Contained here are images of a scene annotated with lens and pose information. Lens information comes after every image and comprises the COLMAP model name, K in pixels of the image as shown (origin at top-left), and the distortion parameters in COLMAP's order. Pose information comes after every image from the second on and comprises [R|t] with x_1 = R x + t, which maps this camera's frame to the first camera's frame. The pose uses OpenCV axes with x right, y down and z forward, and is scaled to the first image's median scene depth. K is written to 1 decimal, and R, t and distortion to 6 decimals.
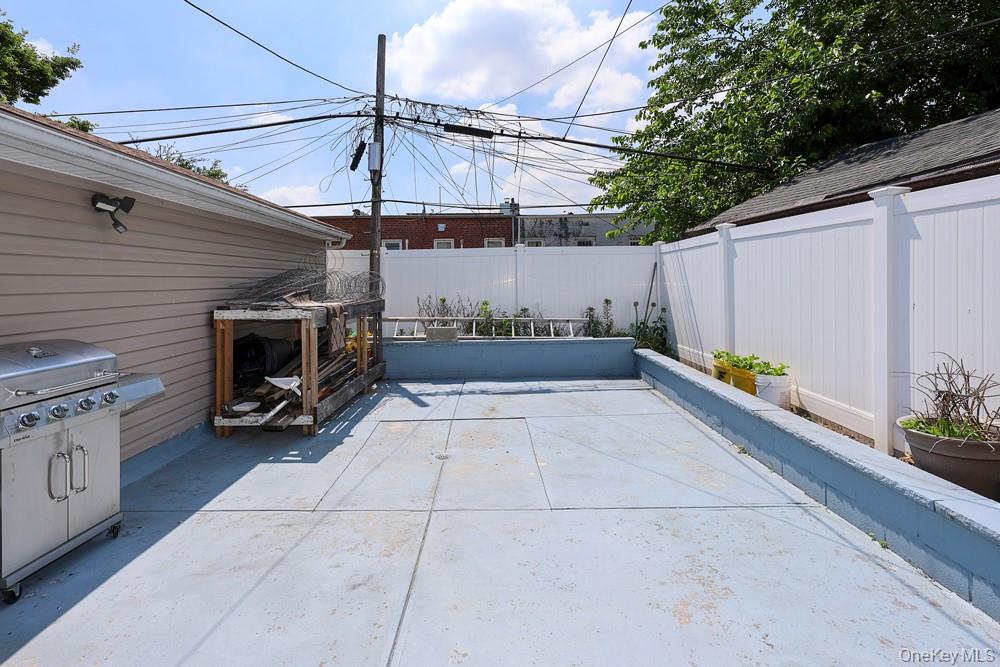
lens RADIAL K [[495.9, 0, 497.7], [0, 495.9, 272.3], [0, 0, 1]] dist [0.001976, 0.000922]
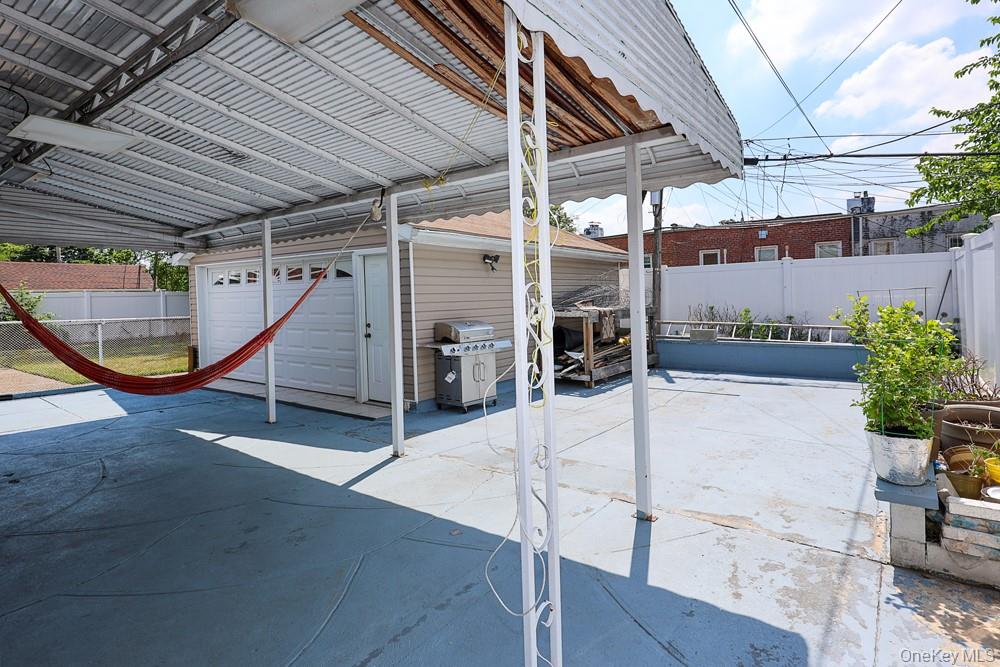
lens RADIAL K [[494.5, 0, 505.3], [0, 494.5, 292.3], [0, 0, 1]] dist [0.018896, 0.000082]
pose [[0.801293, -0.010490, -0.598180, 0.239281], [0.022680, 0.999660, 0.012851, -0.009425], [0.597842, -0.023865, 0.801259, -0.294812]]
